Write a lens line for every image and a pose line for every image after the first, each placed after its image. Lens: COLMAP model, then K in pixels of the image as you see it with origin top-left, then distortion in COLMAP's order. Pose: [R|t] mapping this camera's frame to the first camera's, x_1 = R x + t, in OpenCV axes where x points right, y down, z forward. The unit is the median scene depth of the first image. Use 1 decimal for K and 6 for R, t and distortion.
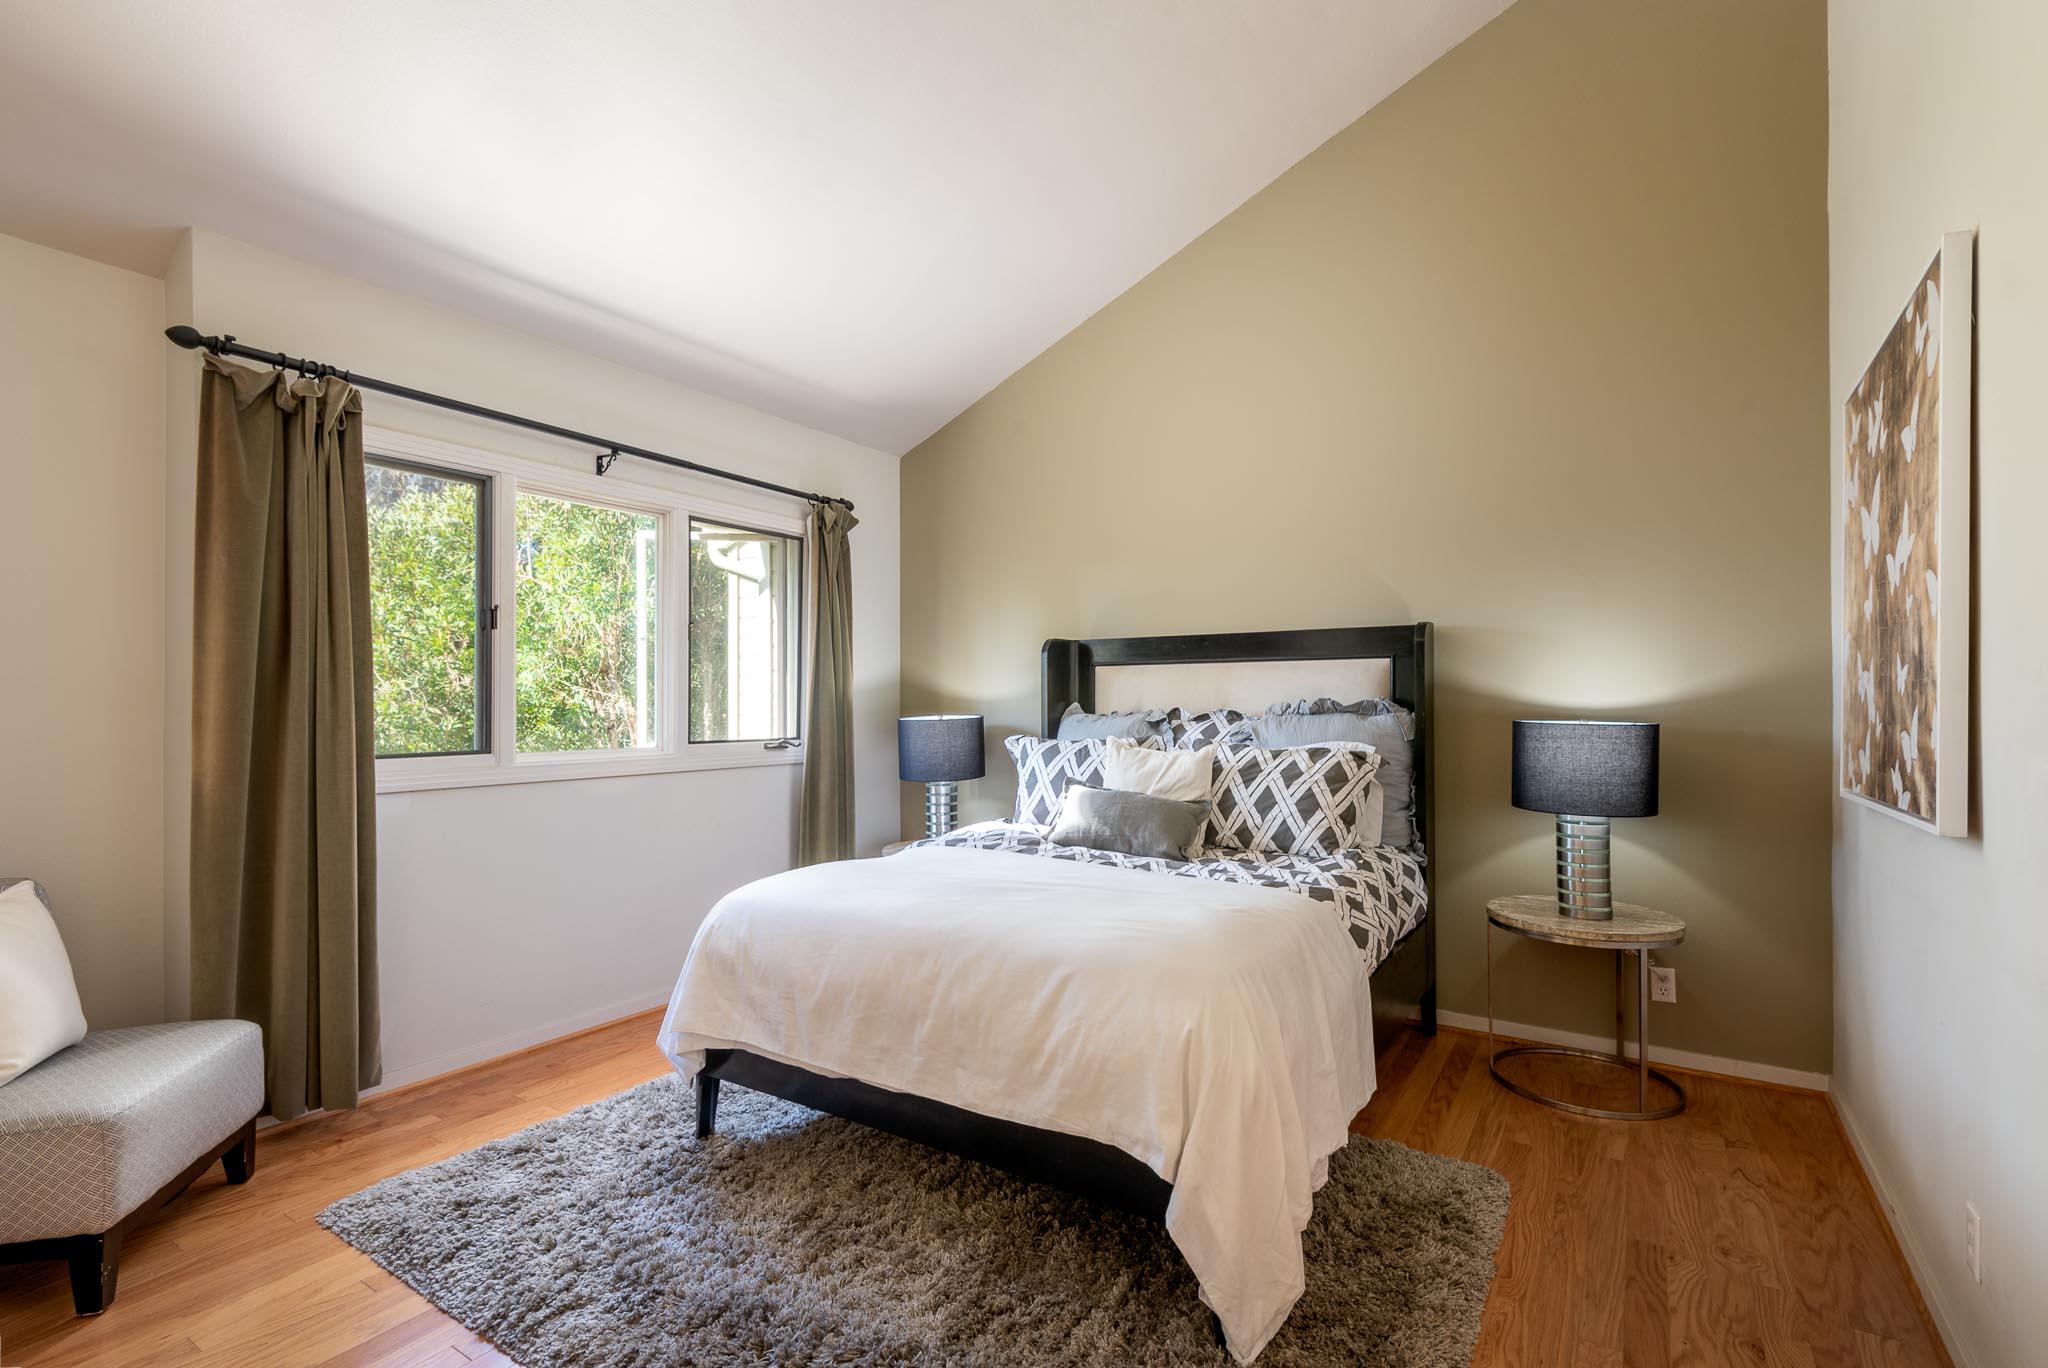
lens RADIAL K [[949.2, 0, 1028.1], [0, 949.2, 695.9], [0, 0, 1]] dist [0.022393, -0.001429]
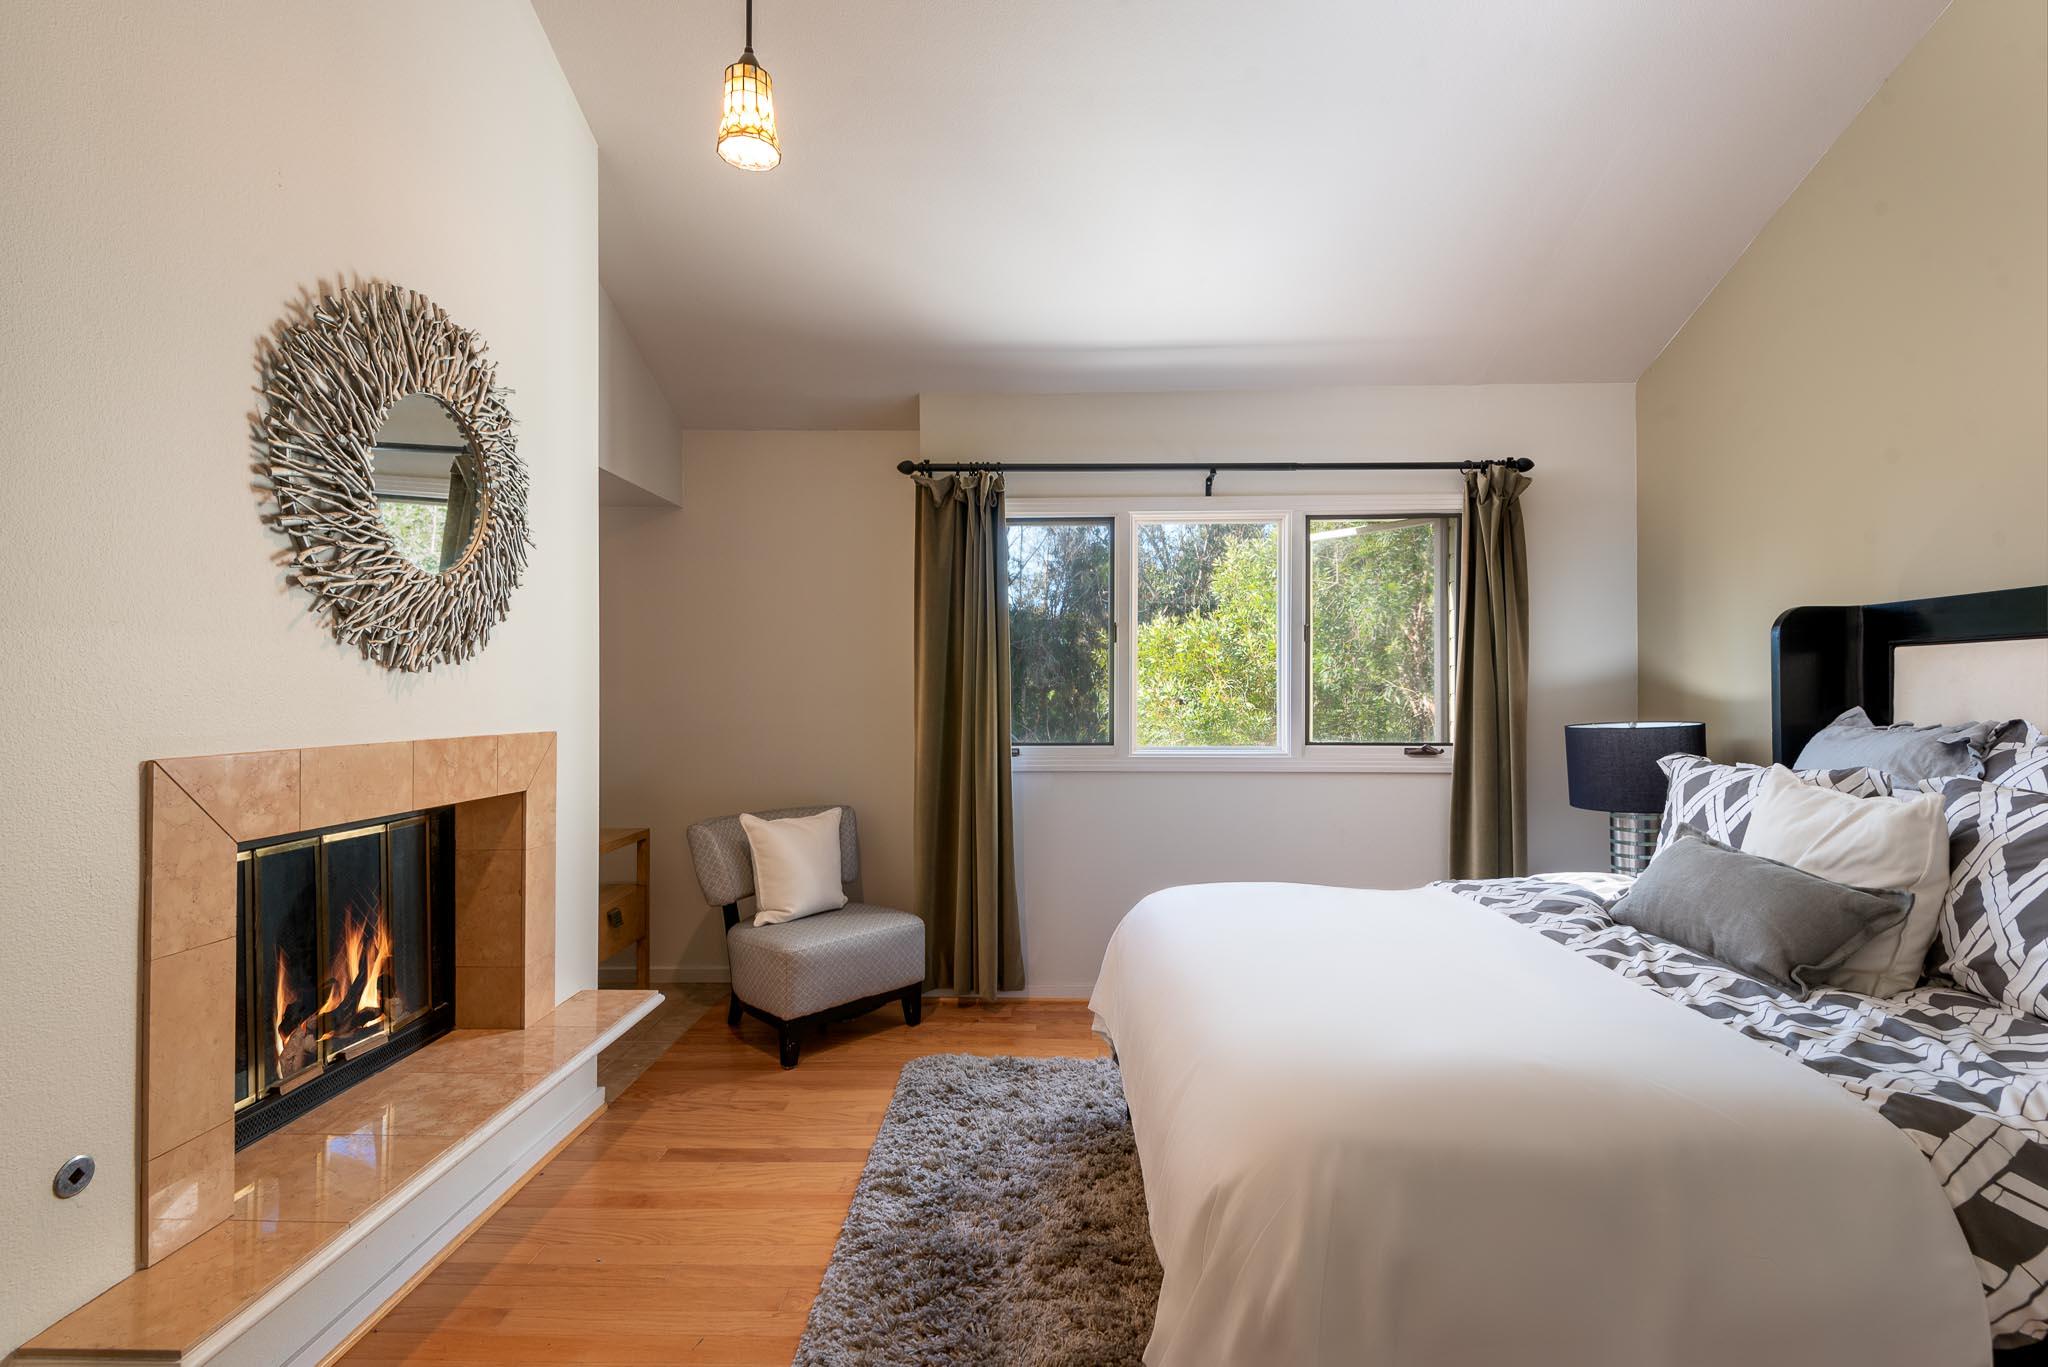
lens RADIAL K [[935.0, 0, 1038.8], [0, 935.0, 691.3], [0, 0, 1]] dist [0.025081, -0.000940]
pose [[0.536199, -0.004721, -0.844078, 0.387371], [0.008156, 0.999967, -0.000412, -0.009859], [0.844052, -0.006664, 0.536220, 0.288749]]
